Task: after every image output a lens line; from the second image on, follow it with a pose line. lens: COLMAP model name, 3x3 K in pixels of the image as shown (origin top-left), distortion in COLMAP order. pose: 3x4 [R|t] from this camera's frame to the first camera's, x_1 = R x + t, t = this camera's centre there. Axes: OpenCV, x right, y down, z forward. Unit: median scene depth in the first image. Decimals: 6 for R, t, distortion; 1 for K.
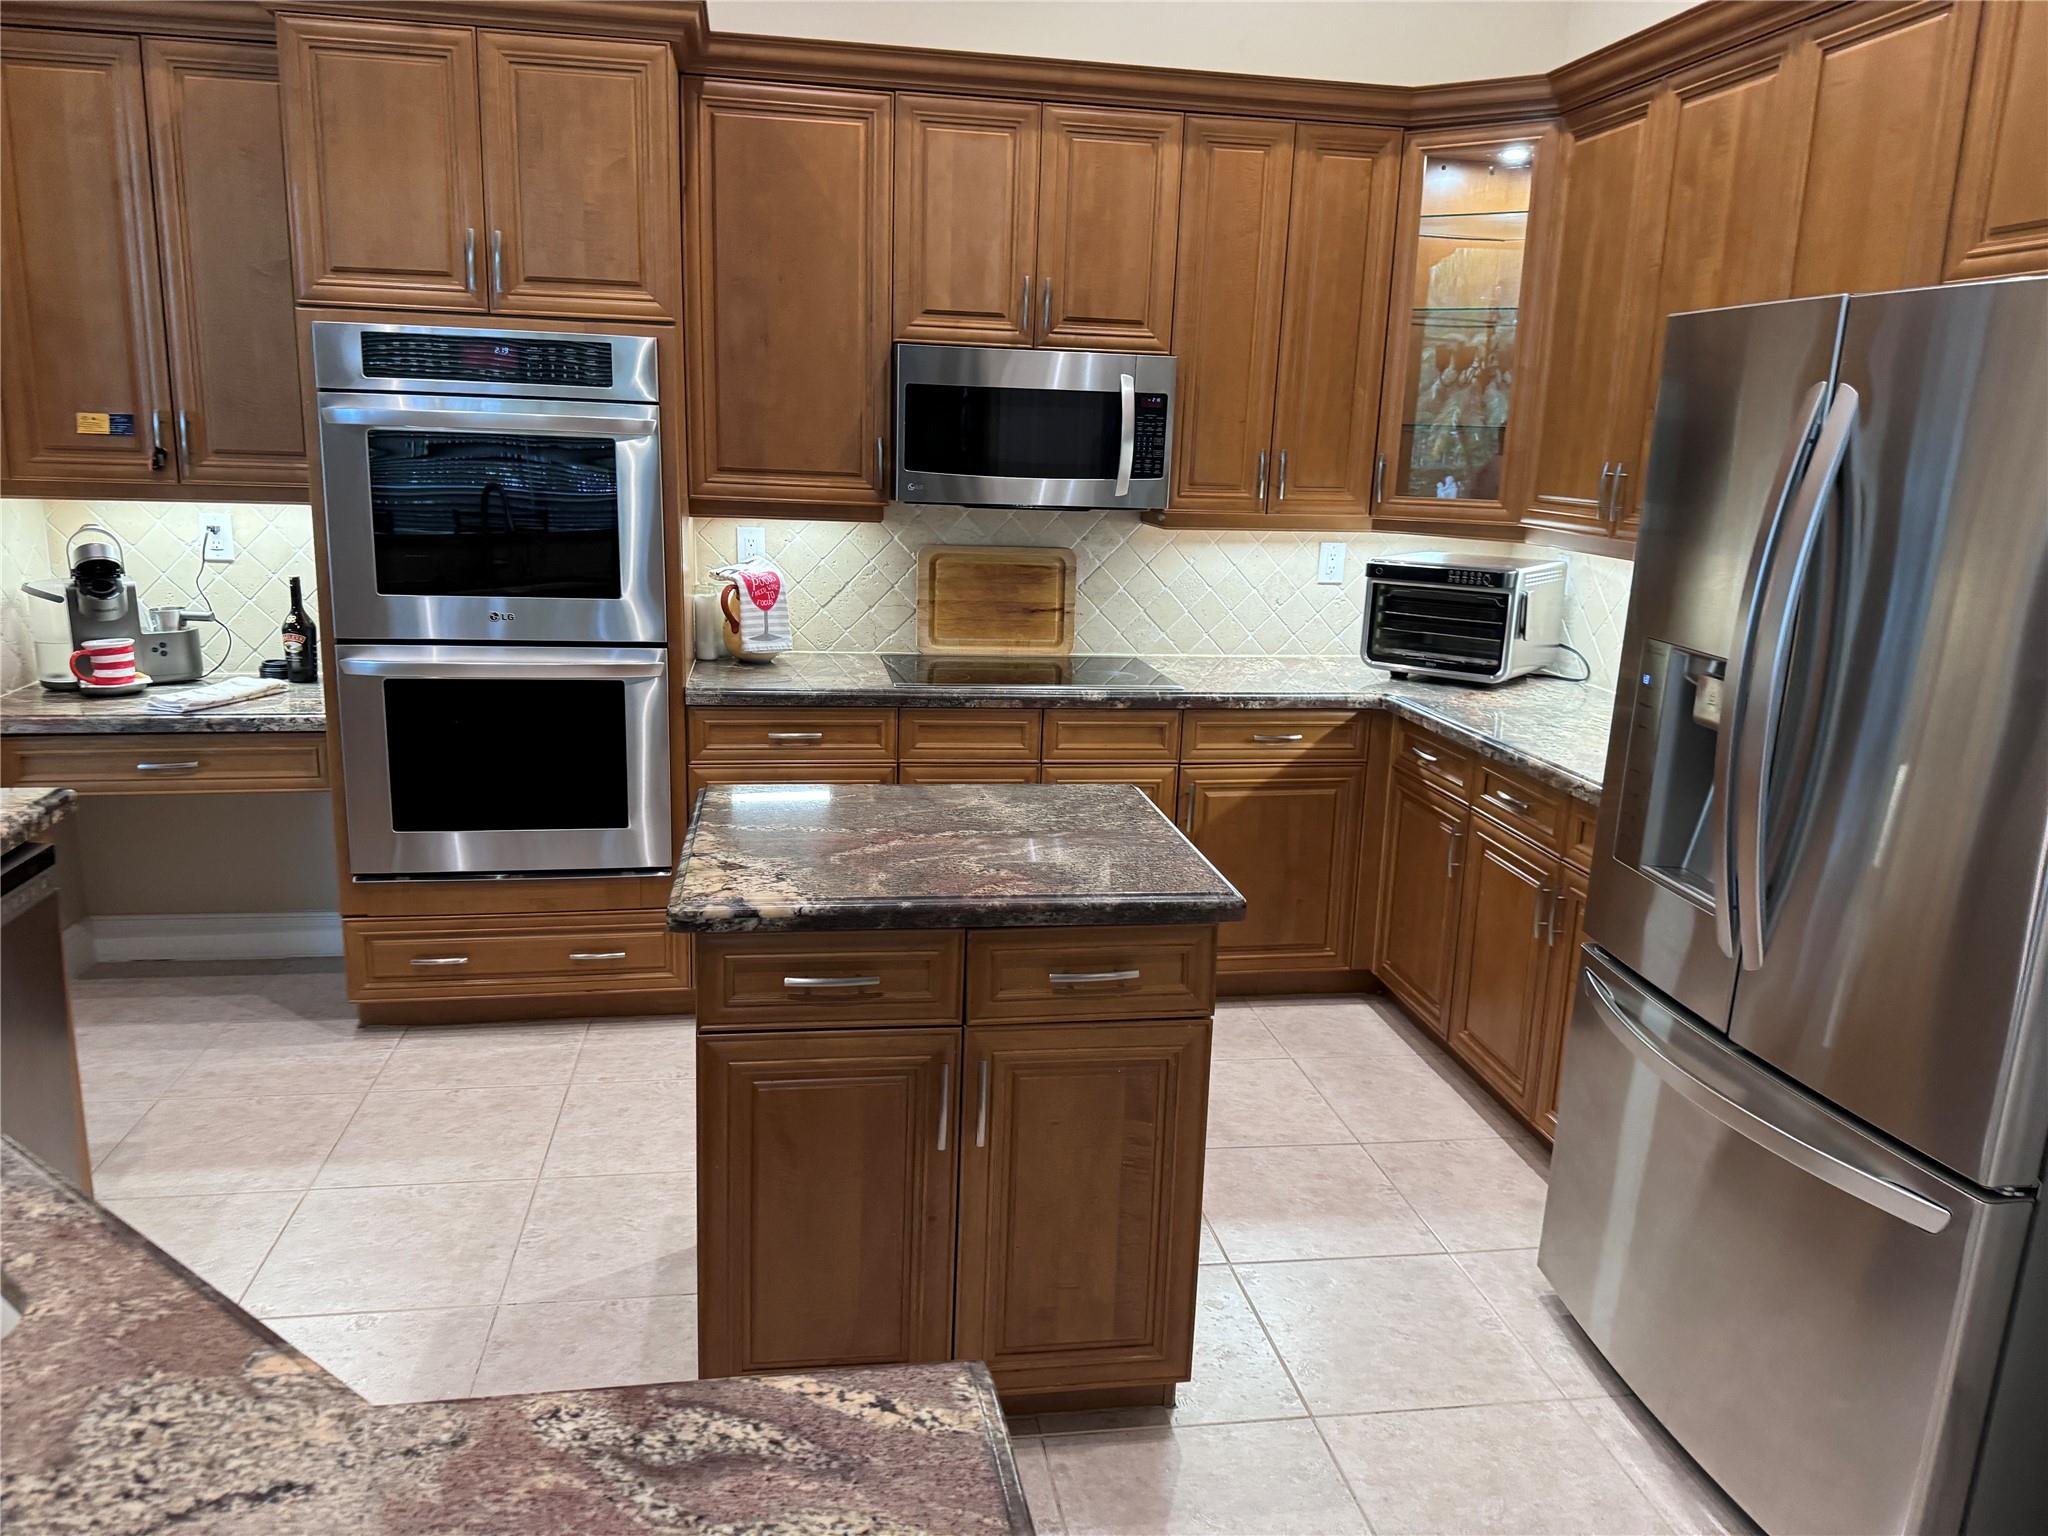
lens RADIAL K [[1477.9, 0, 1024.0], [0, 1477.9, 768.0], [0, 0, 1]] dist [0.029722, -0.050027]
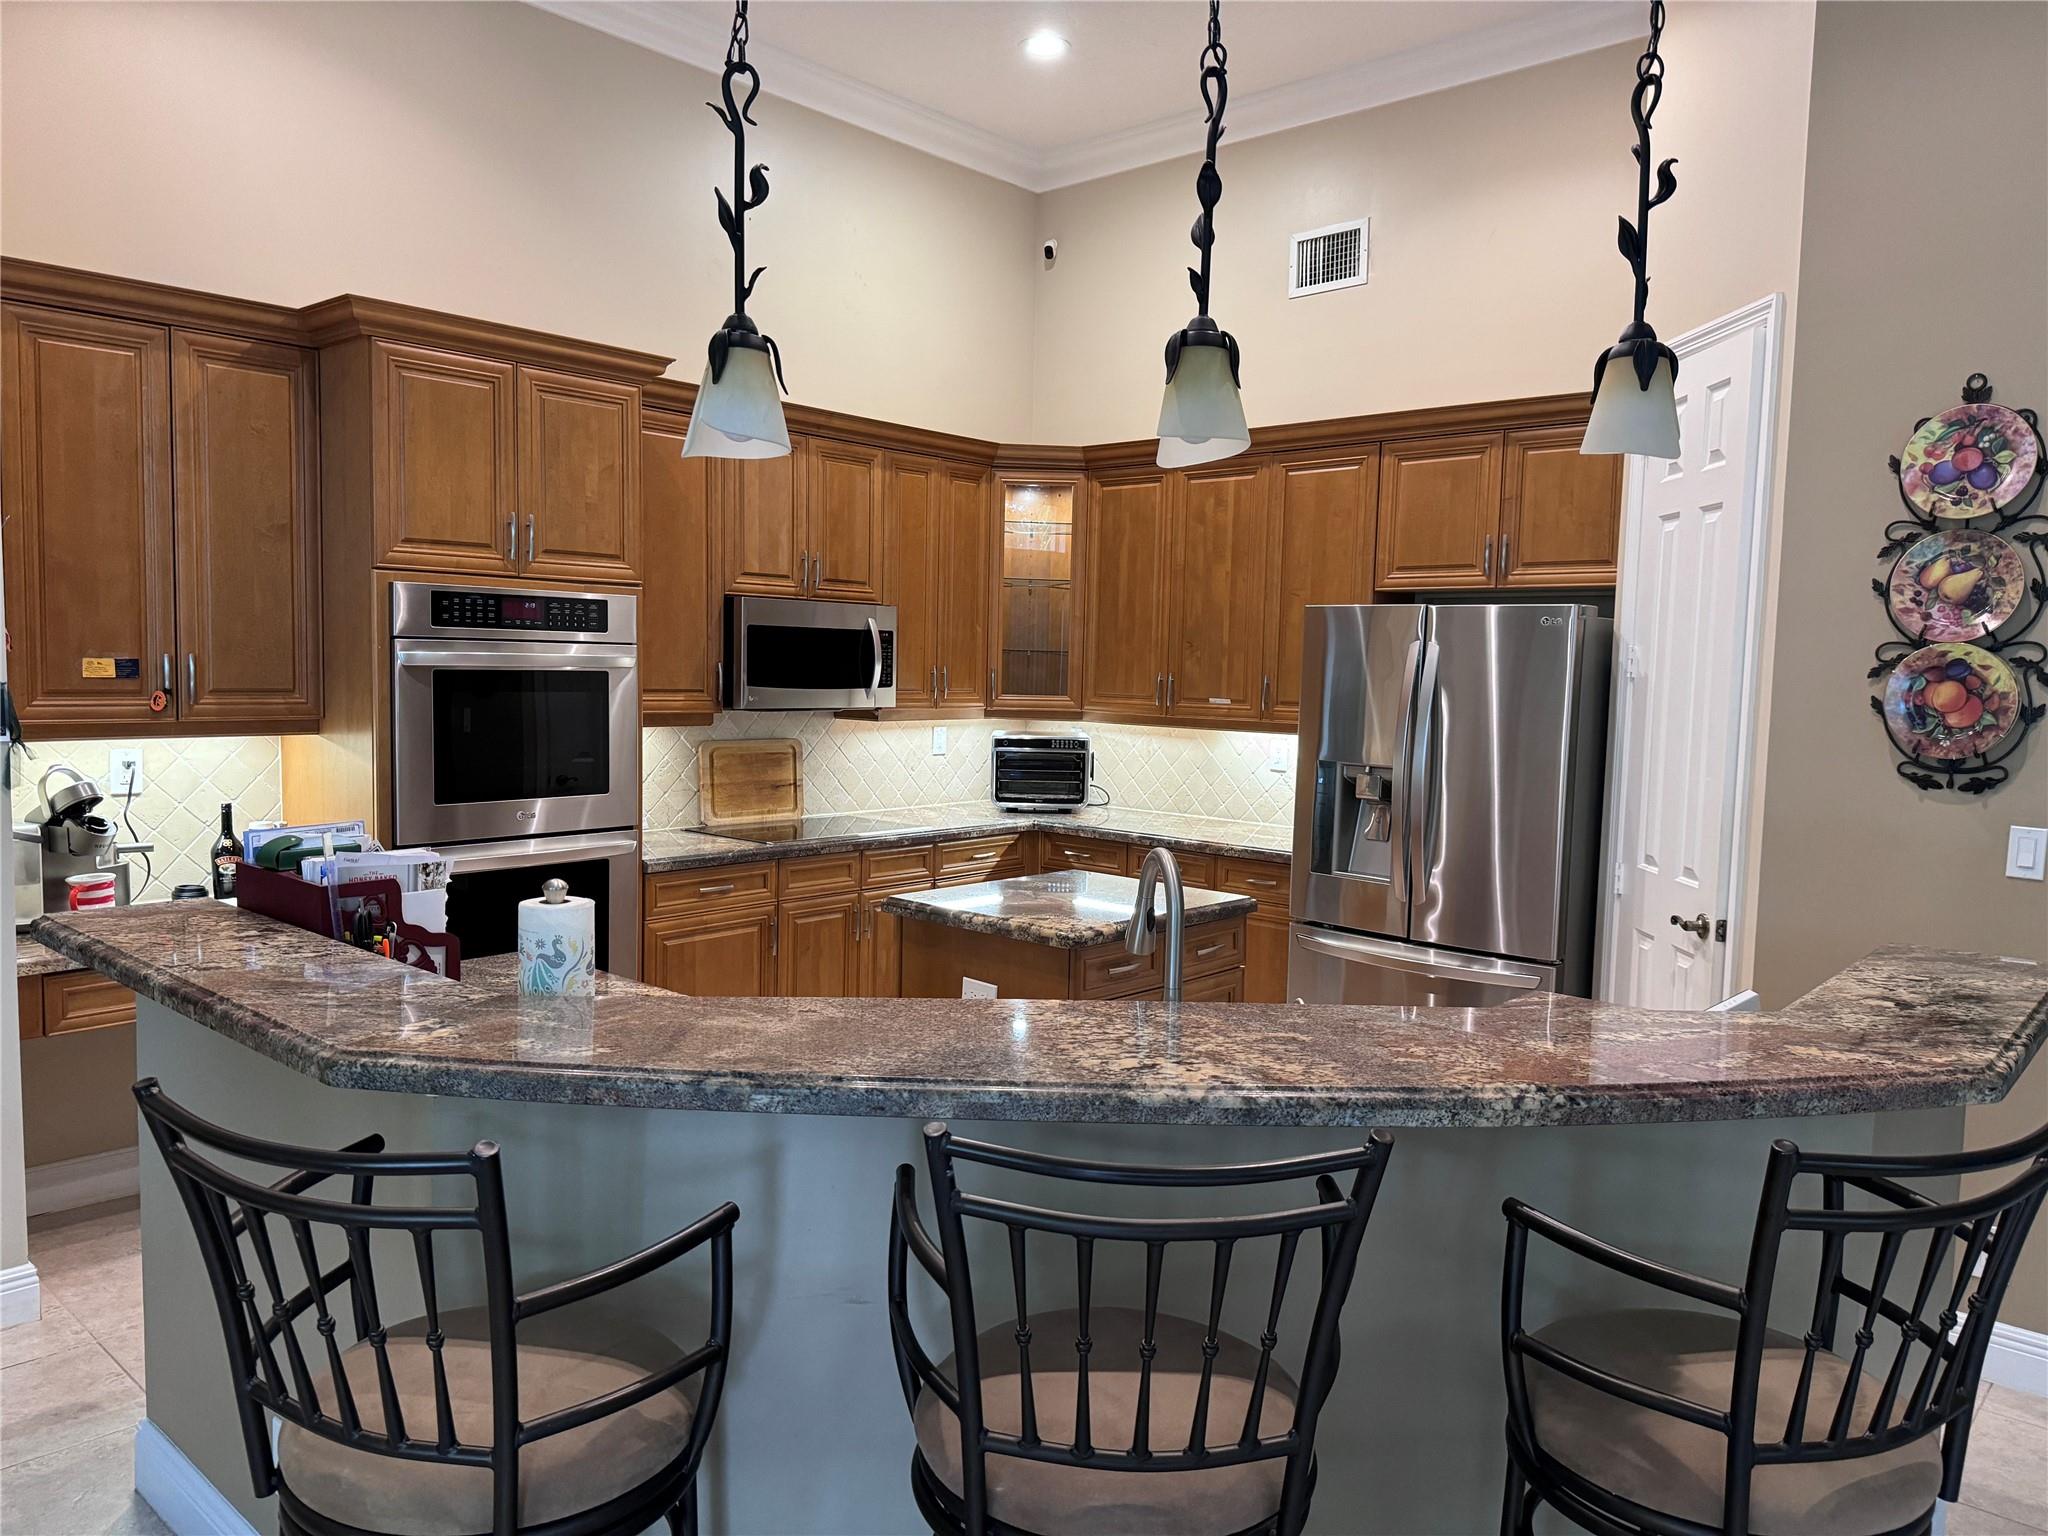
lens RADIAL K [[1434.5, 0, 1024.0], [0, 1434.5, 768.0], [0, 0, 1]] dist [-0.001695, -0.026333]
pose [[0.771646, -0.065296, 0.632691, -0.757825], [0.141322, 0.987454, -0.070451, 0.000684], [-0.620153, 0.143777, 0.771193, -0.170378]]
